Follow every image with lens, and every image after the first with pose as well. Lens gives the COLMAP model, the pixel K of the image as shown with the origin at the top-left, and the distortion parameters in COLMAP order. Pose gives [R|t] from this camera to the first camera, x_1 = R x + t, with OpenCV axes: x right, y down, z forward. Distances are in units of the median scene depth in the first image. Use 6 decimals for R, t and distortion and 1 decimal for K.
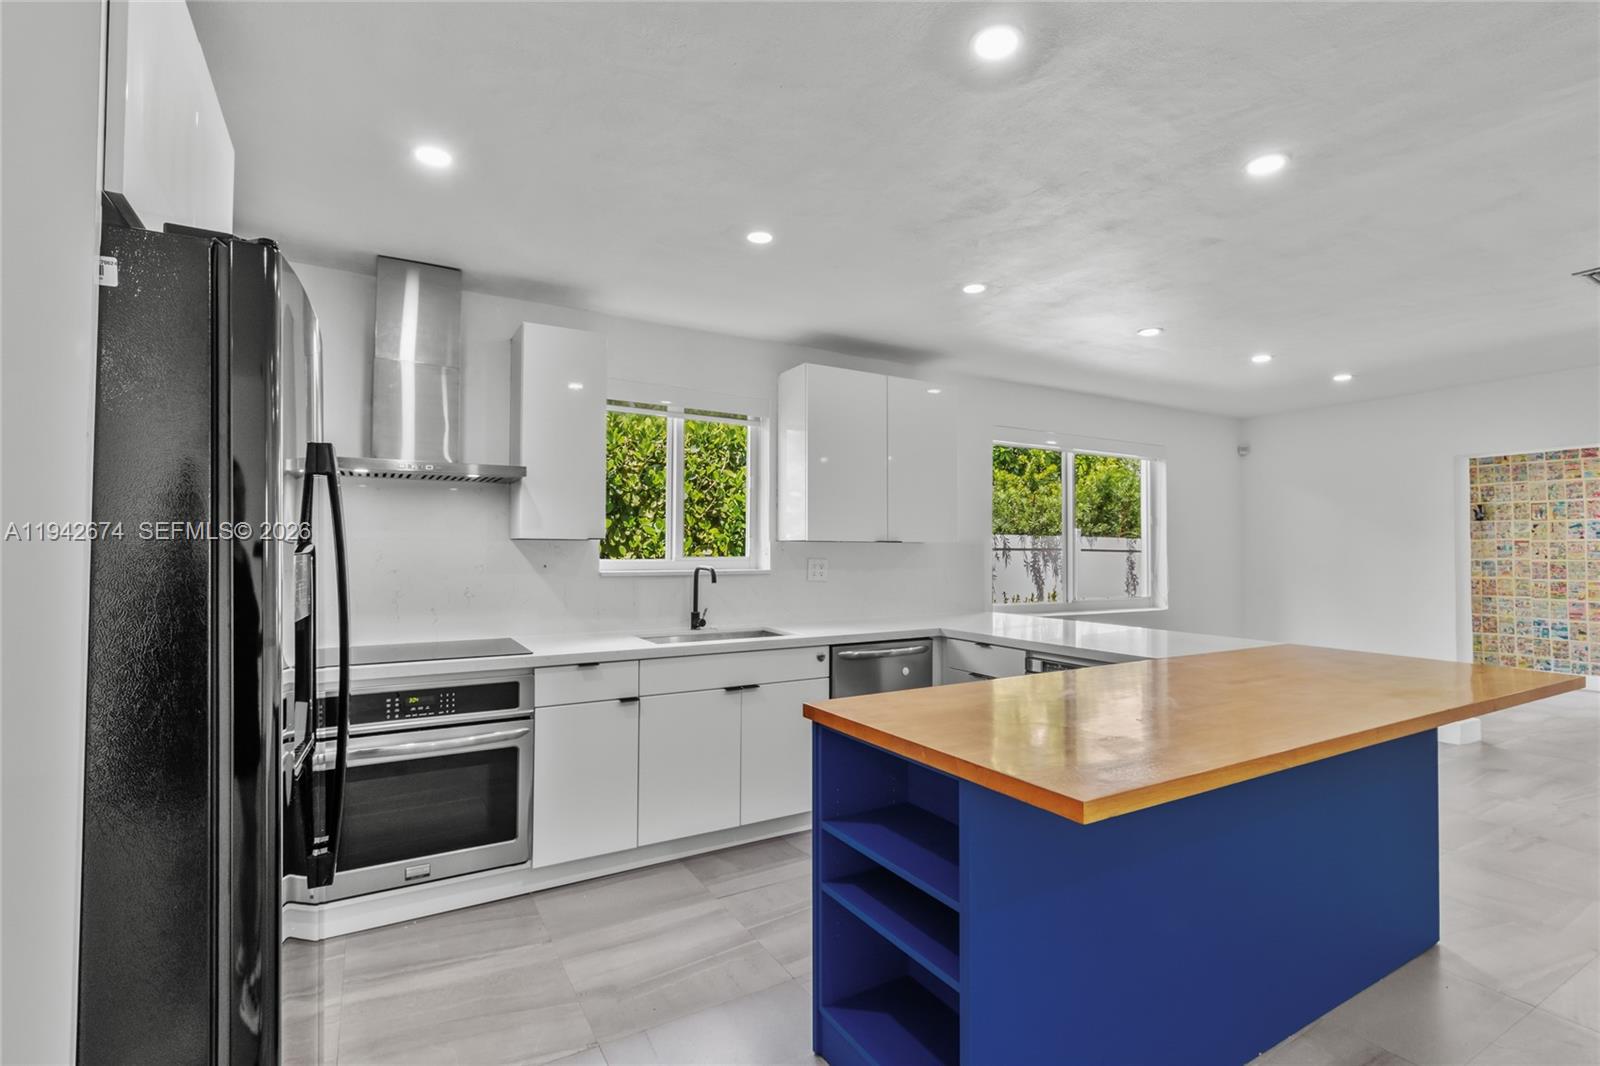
lens RADIAL K [[747.2, 0, 808.7], [0, 747.2, 536.2], [0, 0, 1]] dist [-0.000228, 0.000254]
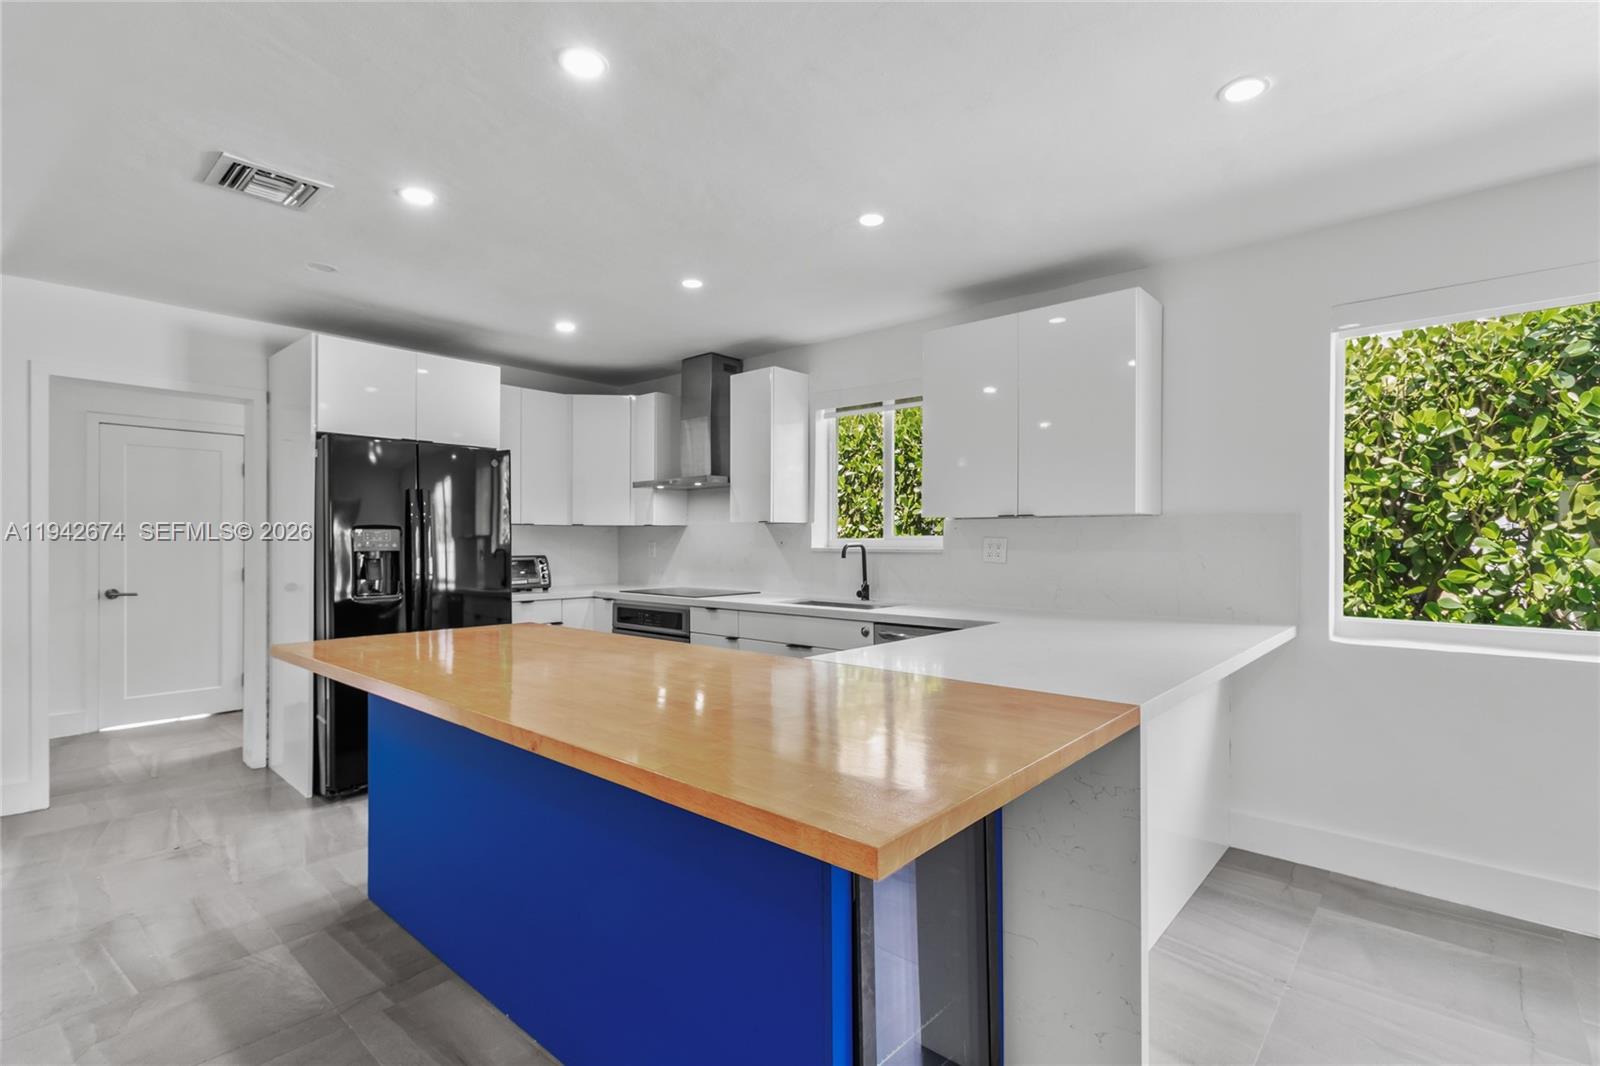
lens RADIAL K [[742.8, 0, 803.1], [0, 742.8, 540.7], [0, 0, 1]] dist [0.004011, 0.000419]
pose [[0.308155, -0.001917, -0.951334, 0.821317], [0.018832, 0.999814, 0.004085, 0.027091], [0.951150, -0.019174, 0.308134, 0.528756]]
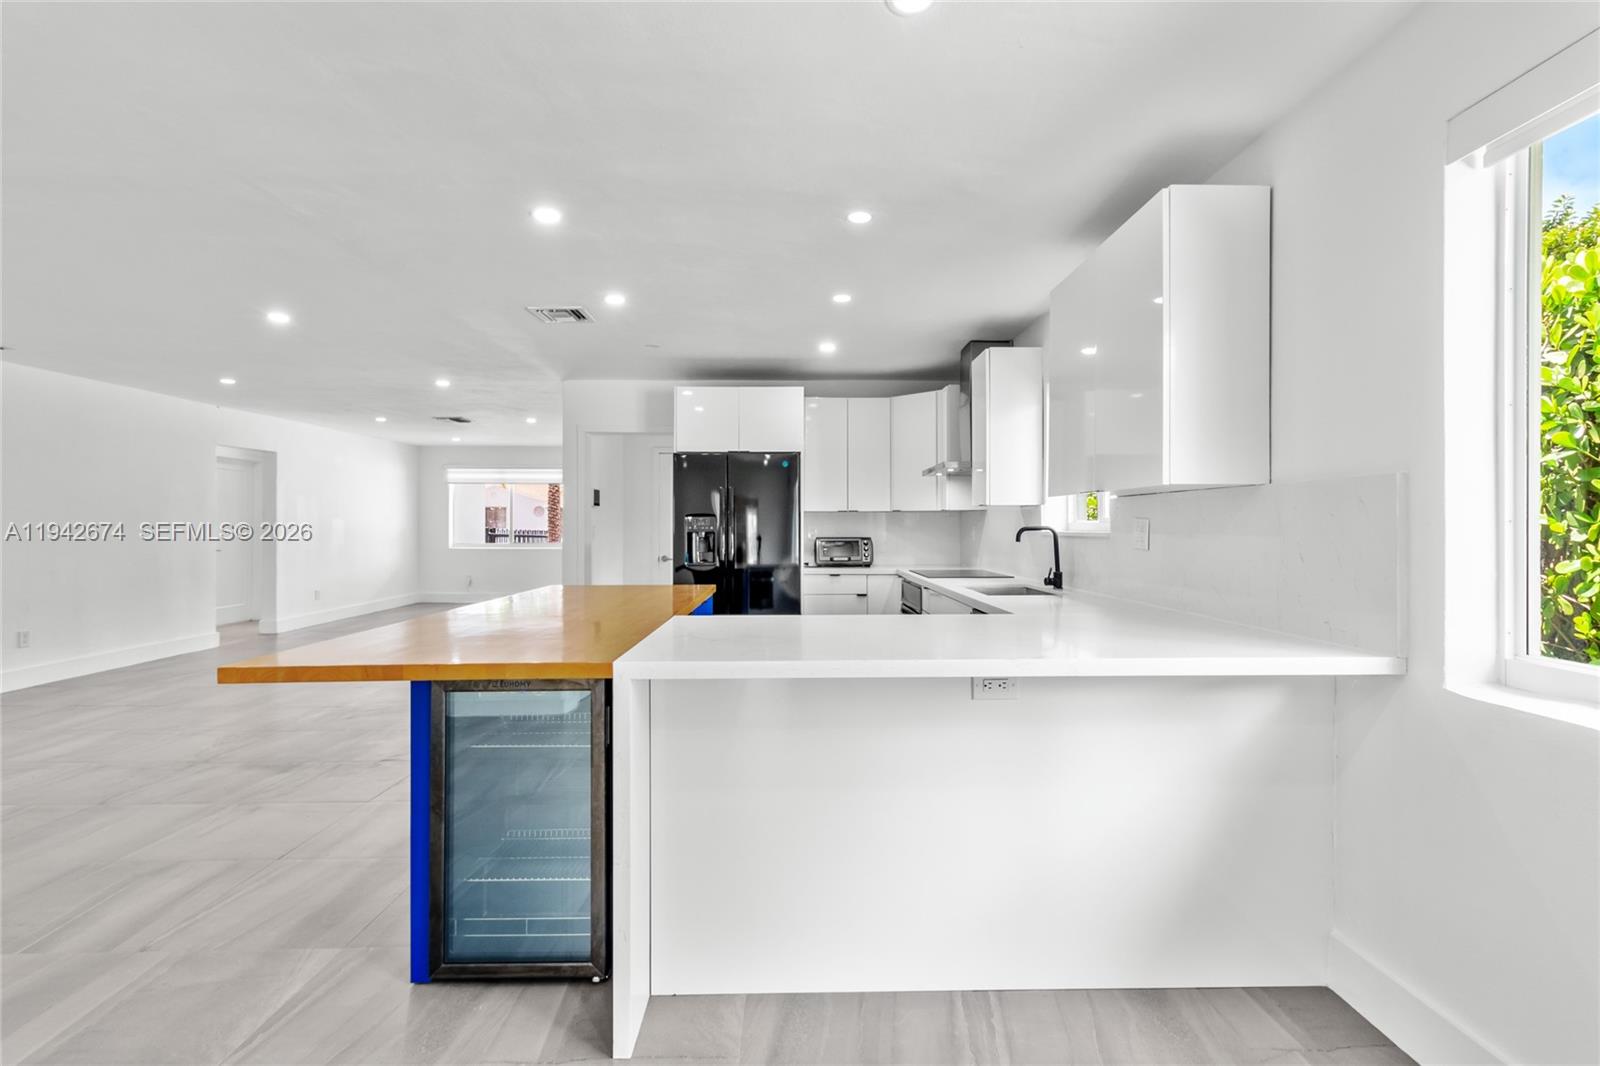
lens RADIAL K [[743.2, 0, 807.4], [0, 743.2, 523.1], [0, 0, 1]] dist [0.004437, 0.000755]
pose [[-0.487166, -0.005789, -0.873290, 0.841828], [0.016840, 0.999730, -0.016021, 0.042298], [0.873147, -0.022511, -0.486937, 1.114629]]
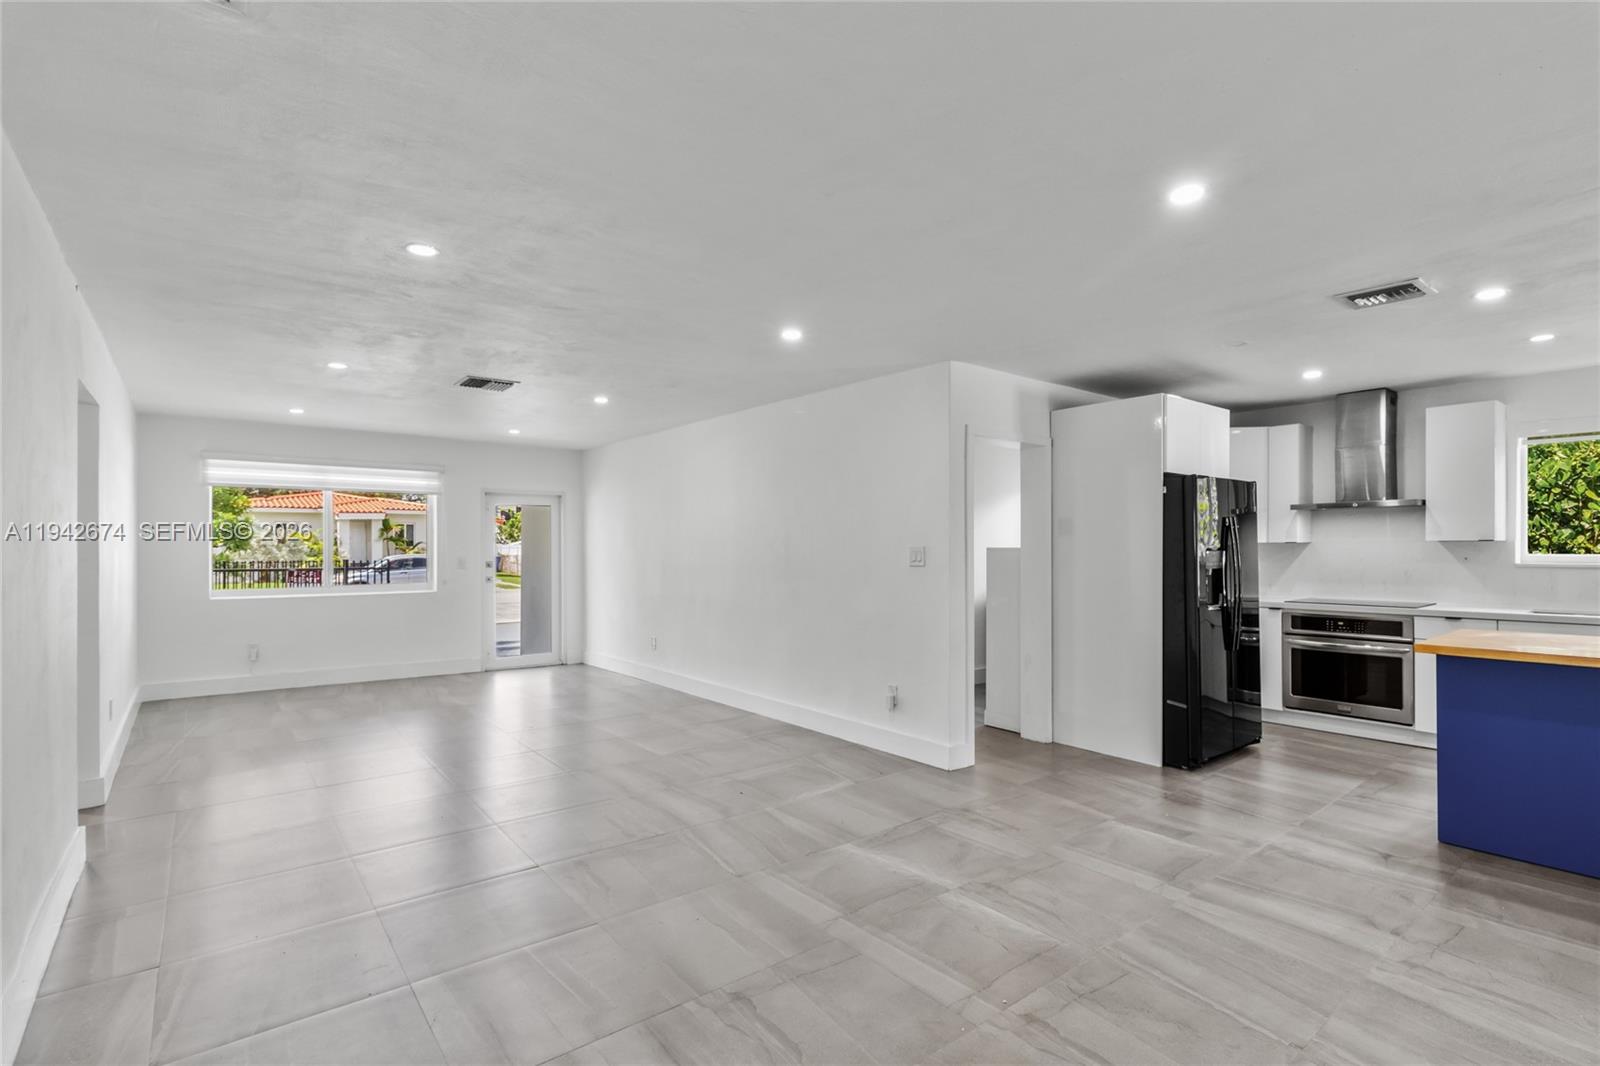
lens RADIAL K [[751.0, 0, 802.5], [0, 751.0, 543.5], [0, 0, 1]] dist [0.003923, 0.000514]
pose [[0.145178, -0.007922, -0.989374, 0.820858], [0.024539, 0.999689, -0.004404, -0.014179], [0.989101, -0.023639, 0.145327, -0.467097]]
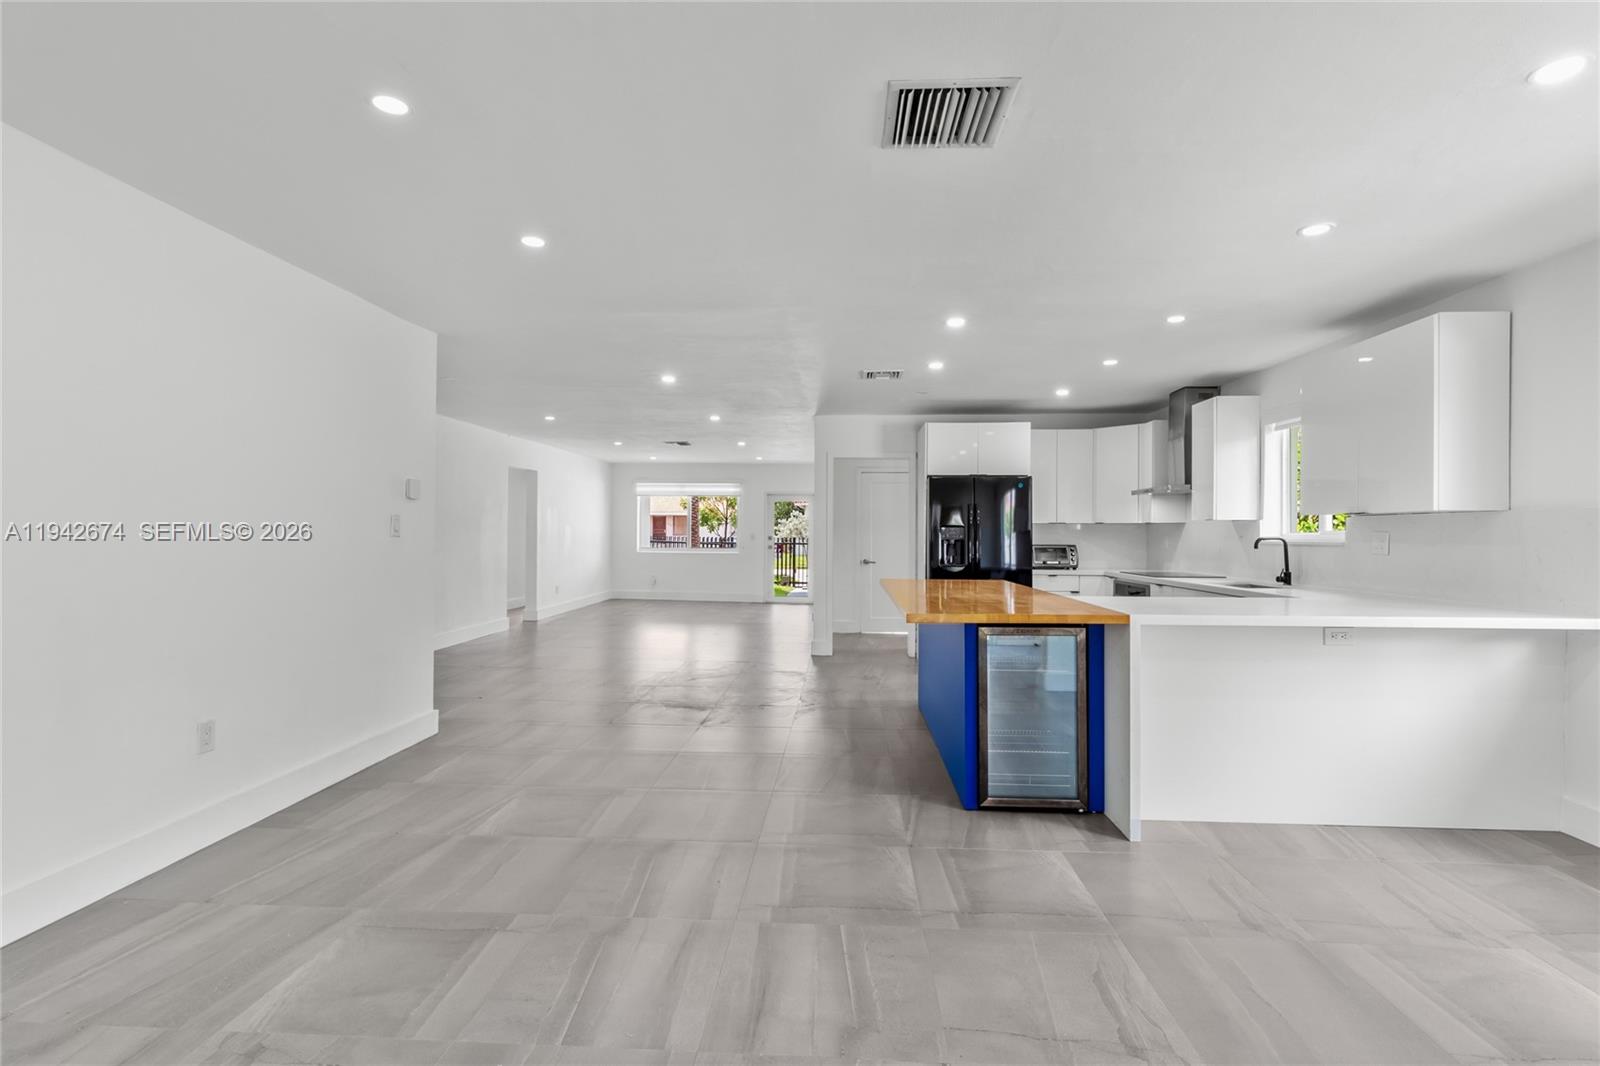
lens RADIAL K [[736.2, 0, 806.3], [0, 736.2, 530.7], [0, 0, 1]] dist [0.002562, 0.000410]
pose [[-0.553540, -0.009120, -0.832773, 1.321545], [0.009640, 0.999803, -0.017357, 0.039688], [0.832767, -0.017635, -0.553343, 0.943673]]
